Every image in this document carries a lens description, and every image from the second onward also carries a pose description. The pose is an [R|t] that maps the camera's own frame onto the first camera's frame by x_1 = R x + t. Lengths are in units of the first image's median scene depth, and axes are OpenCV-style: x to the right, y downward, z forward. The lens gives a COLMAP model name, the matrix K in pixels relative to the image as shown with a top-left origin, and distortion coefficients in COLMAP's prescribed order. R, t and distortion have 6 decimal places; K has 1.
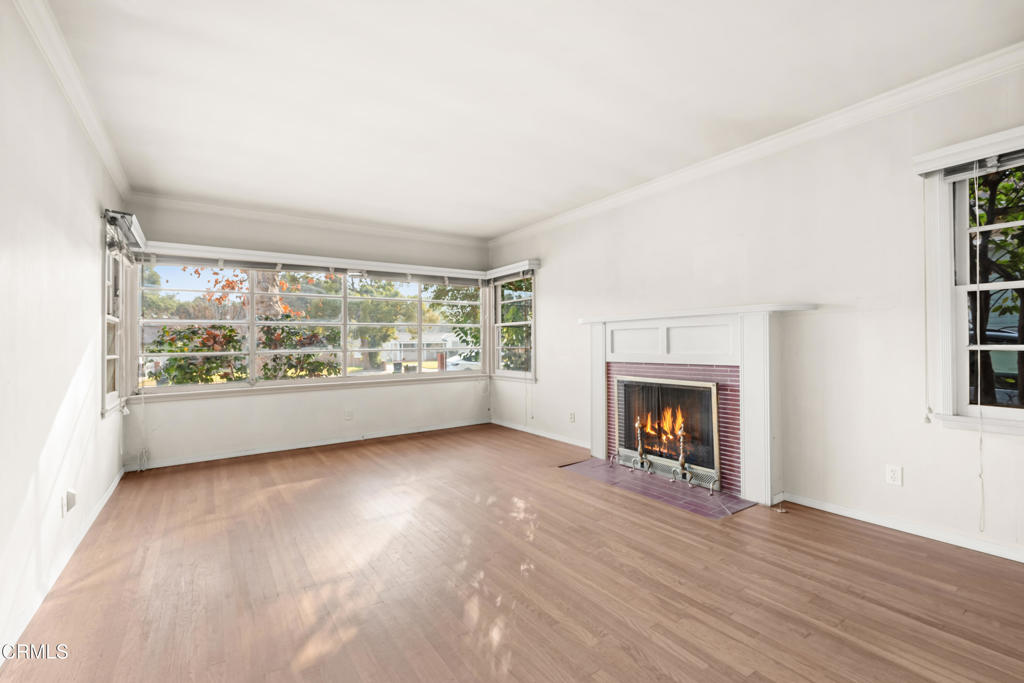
lens RADIAL K [[437.7, 0, 510.8], [0, 437.7, 345.1], [0, 0, 1]] dist [-0.004484, -0.000502]
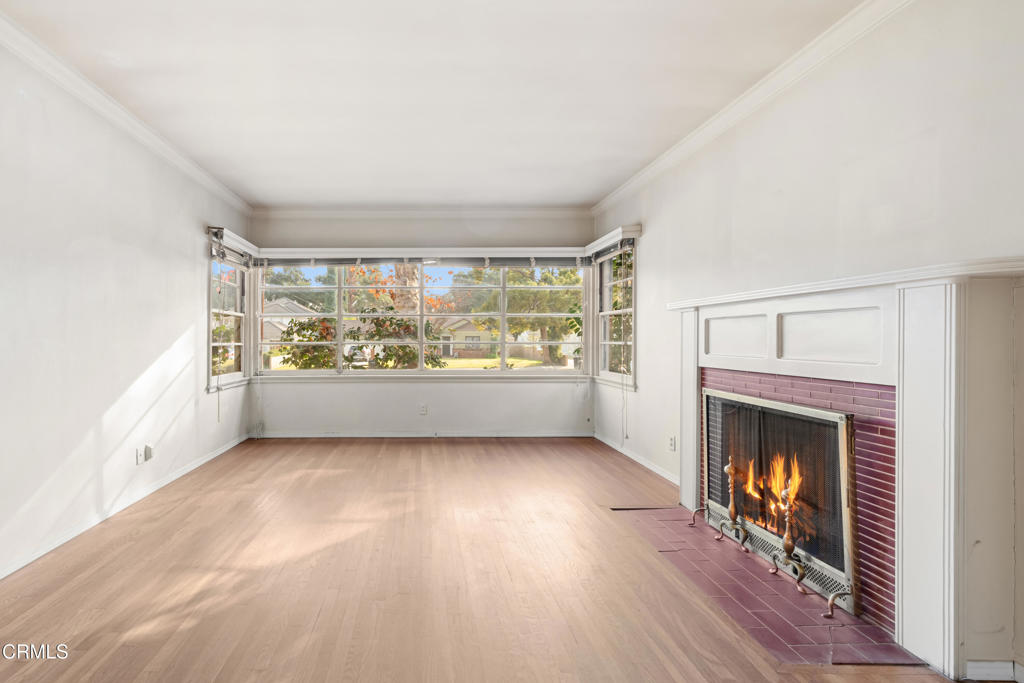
lens RADIAL K [[478.8, 0, 425.1], [0, 478.8, 338.8], [0, 0, 1]] dist [-0.012637, -0.000193]
pose [[0.824244, 0.014165, -0.566057, 0.276704], [-0.012719, 0.999898, 0.006502, -0.003603], [0.566092, 0.001840, 0.824340, 0.163184]]
